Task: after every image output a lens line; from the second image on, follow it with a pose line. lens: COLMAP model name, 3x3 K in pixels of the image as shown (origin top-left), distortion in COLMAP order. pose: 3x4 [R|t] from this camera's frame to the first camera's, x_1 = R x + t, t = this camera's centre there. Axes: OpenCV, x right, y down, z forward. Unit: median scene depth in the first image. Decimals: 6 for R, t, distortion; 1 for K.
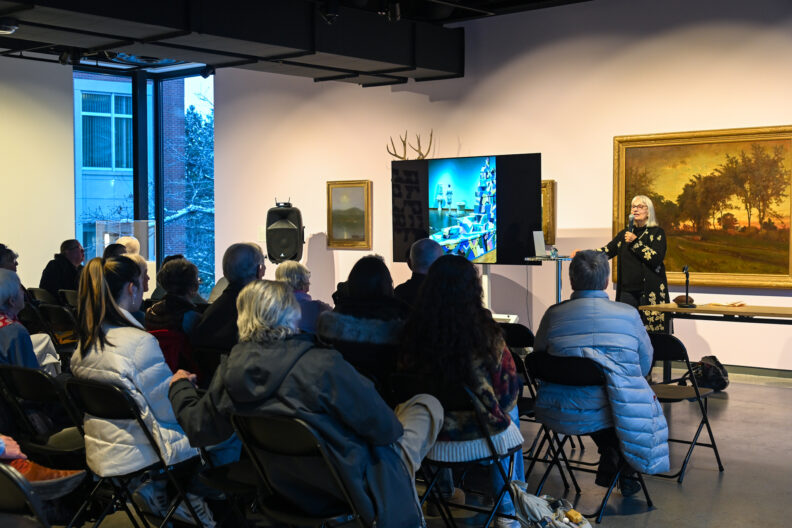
lens RADIAL K [[1130.0, 0, 394.9], [0, 1130.0, 258.3], [0, 0, 1]] dist [0.026879, 0.000000]
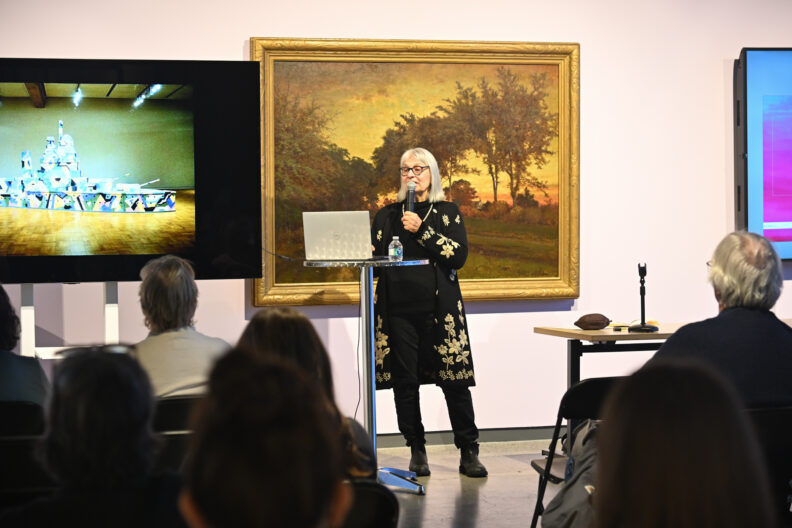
lens RADIAL K [[2035.9, 0, 399.5], [0, 2035.9, 270.2], [0, 0, 1]] dist [0.145875, 0.000000]
pose [[0.505655, -0.033330, 0.862092, -0.663598], [0.031177, 0.999307, 0.020348, -0.014725], [-0.862172, 0.016588, 0.506343, 0.474163]]
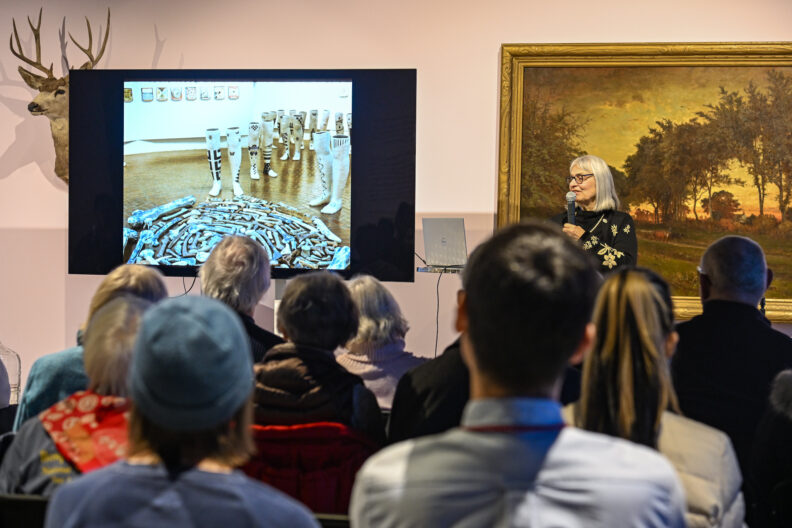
lens RADIAL K [[2068.2, 0, 400.8], [0, 2068.2, 267.0], [0, 0, 1]] dist [0.036348, 0.000000]
pose [[0.898872, 0.005950, 0.438170, -0.303218], [-0.006793, 0.999977, 0.000357, -0.001180], [-0.438158, -0.003297, 0.898892, 0.138281]]
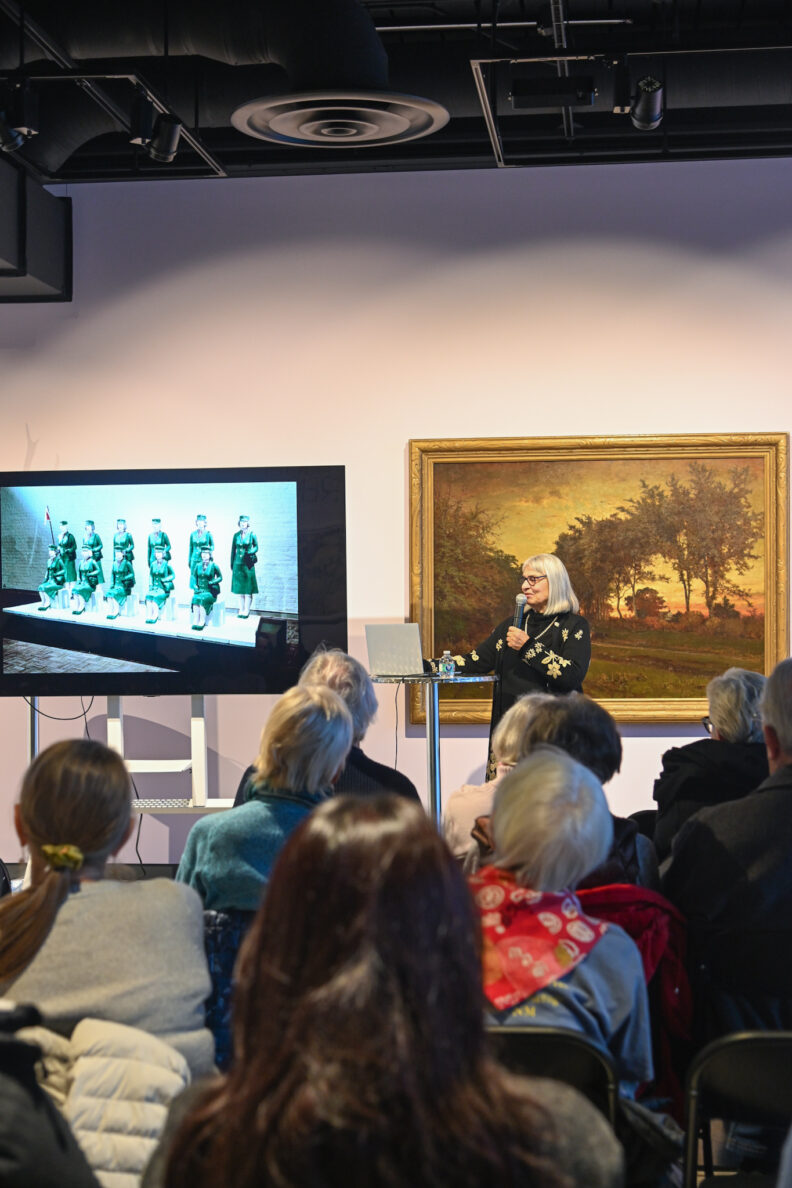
lens RADIAL K [[1962.0, 0, 396.2], [0, 1962.0, 602.9], [0, 0, 1]] dist [0.049341, 0.000000]
pose [[0.819691, -0.003104, 0.572798, -0.347334], [0.023763, 0.999309, -0.028590, -0.008456], [-0.572313, 0.037047, 0.819198, 0.290815]]
